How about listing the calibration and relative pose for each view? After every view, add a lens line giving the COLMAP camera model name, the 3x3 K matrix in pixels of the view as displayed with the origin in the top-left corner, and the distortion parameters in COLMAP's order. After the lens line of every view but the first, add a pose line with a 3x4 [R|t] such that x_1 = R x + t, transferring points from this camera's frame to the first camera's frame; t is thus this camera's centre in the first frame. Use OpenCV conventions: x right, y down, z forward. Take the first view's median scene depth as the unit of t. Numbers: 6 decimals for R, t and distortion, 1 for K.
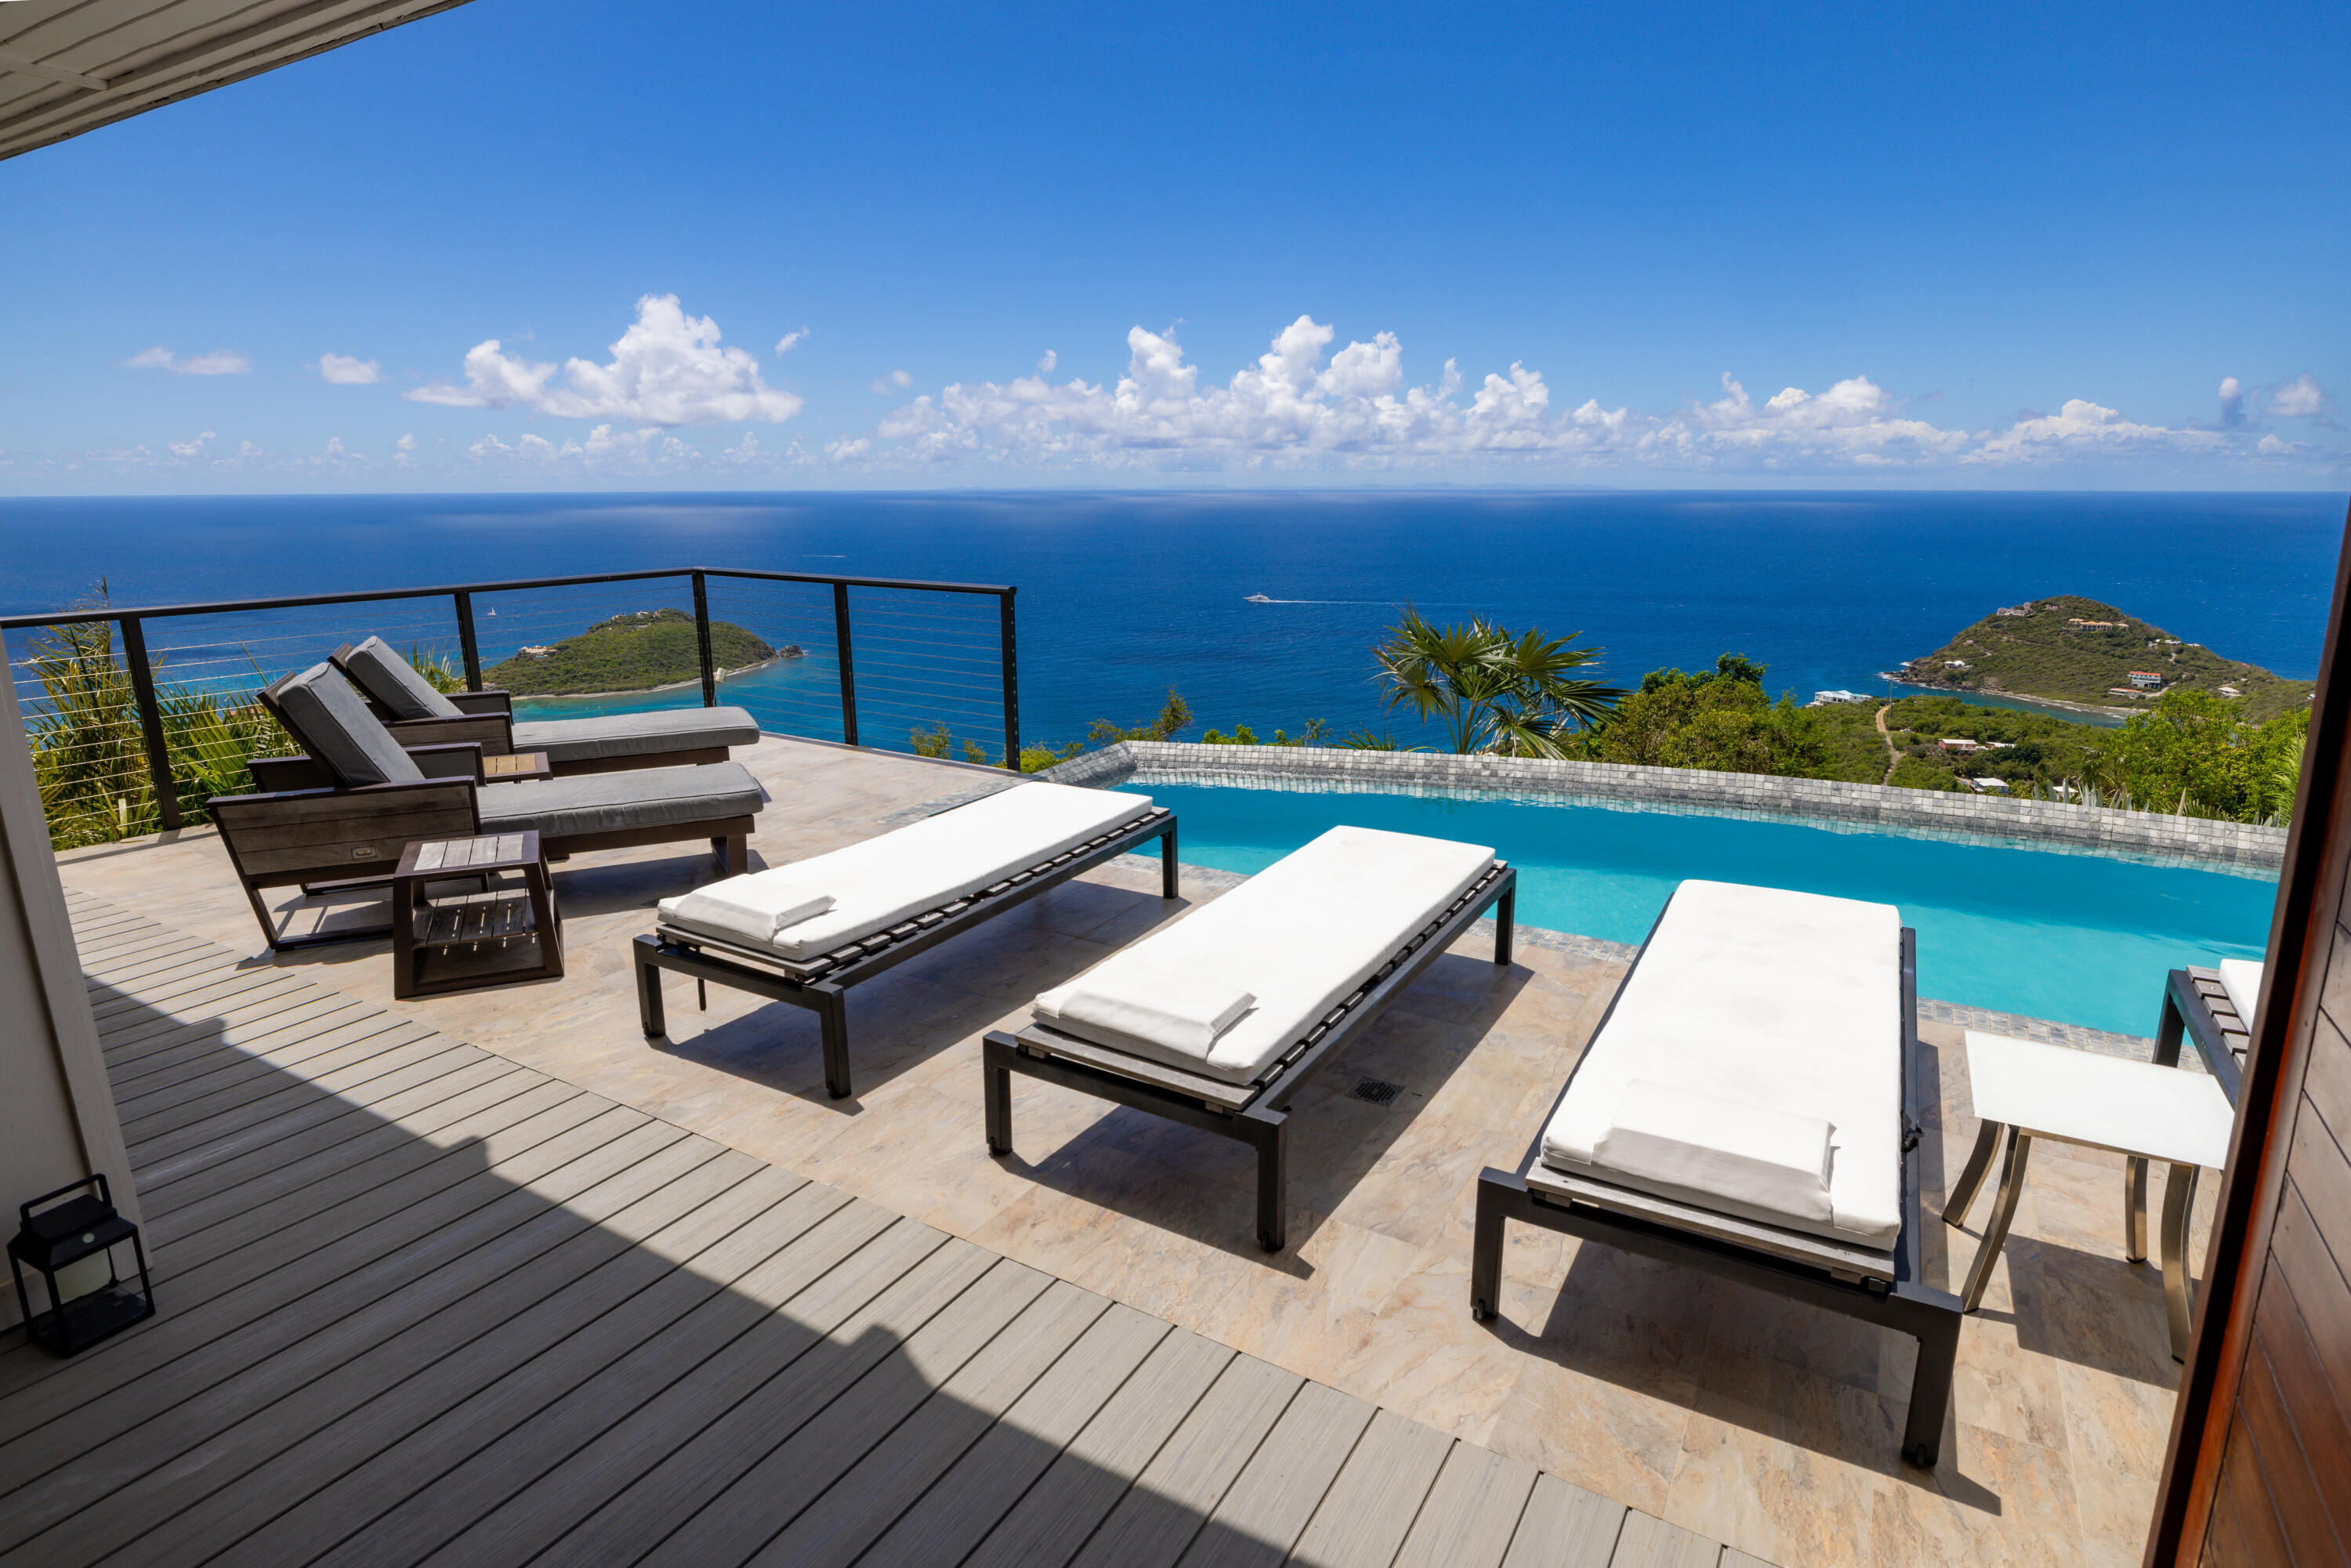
lens RADIAL K [[1219.2, 0, 1186.4], [0, 1219.2, 771.3], [0, 0, 1]] dist [-0.001797, 0.000398]
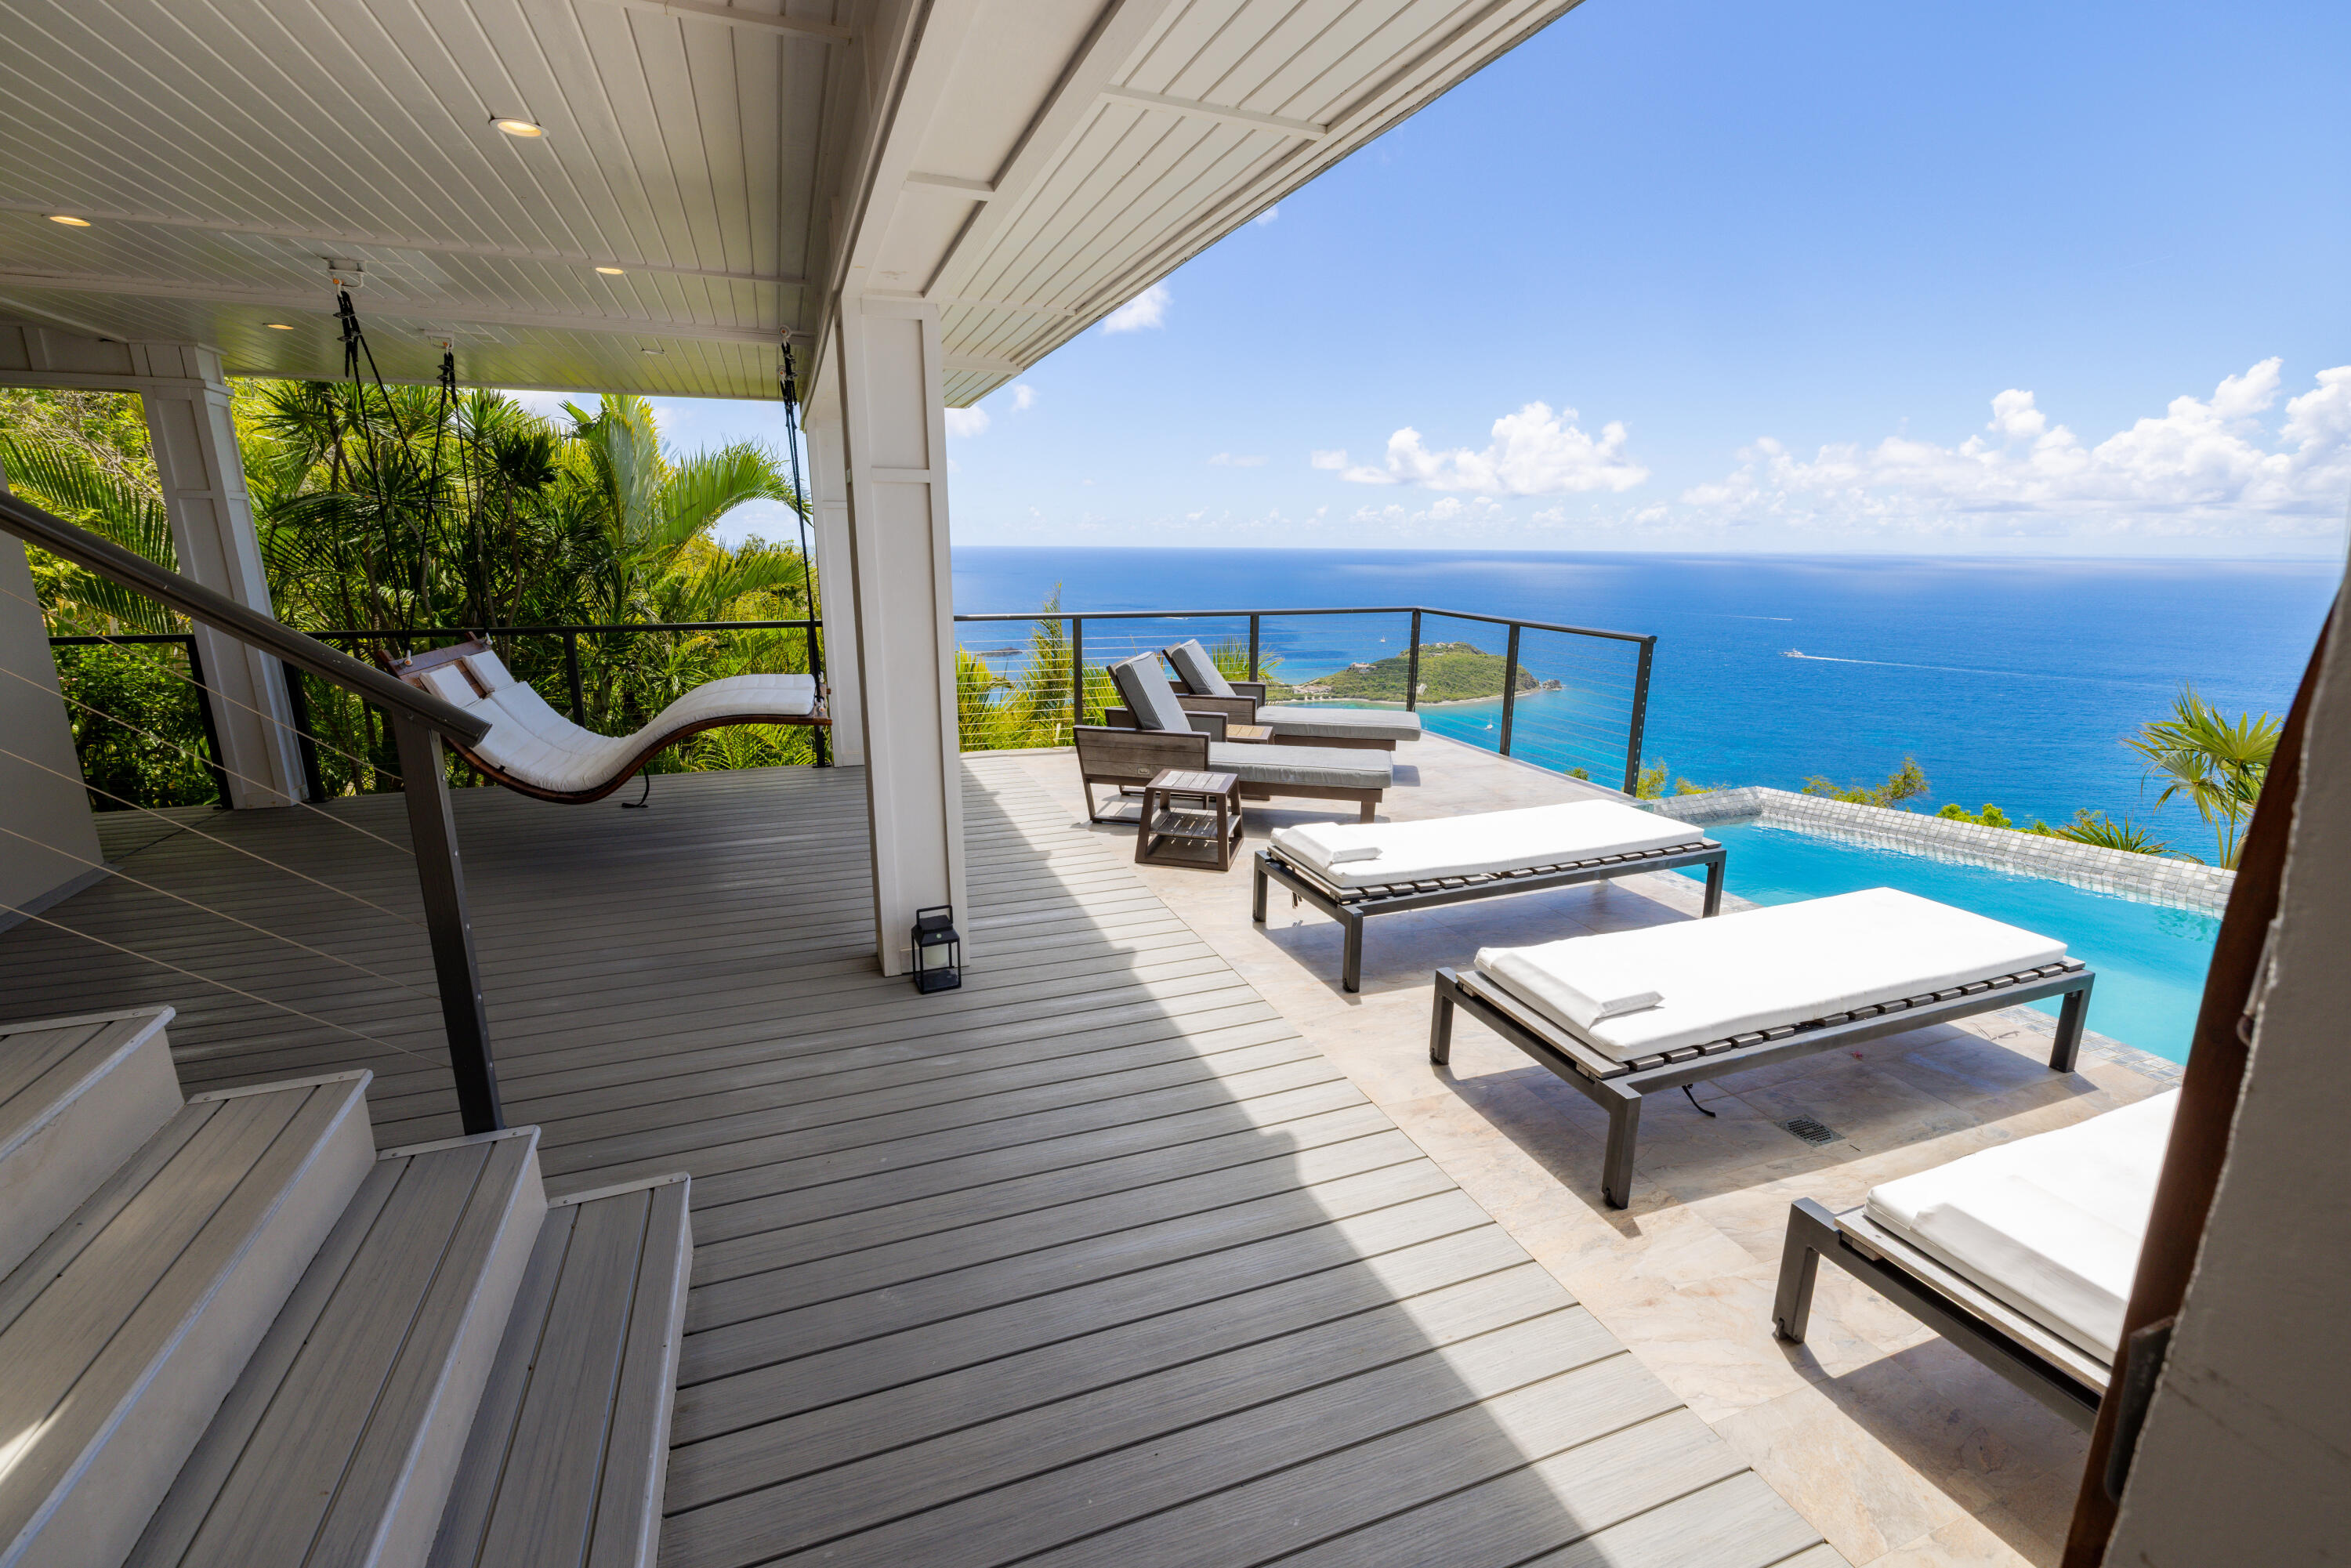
lens RADIAL K [[1013.6, 0, 1191.0], [0, 1013.6, 768.5], [0, 0, 1]] dist [-0.001050, 0.000782]
pose [[0.787236, 0.144270, -0.599538, 0.182533], [-0.152785, 0.987566, 0.037025, 0.005024], [0.597425, 0.062453, 0.799489, -0.023183]]
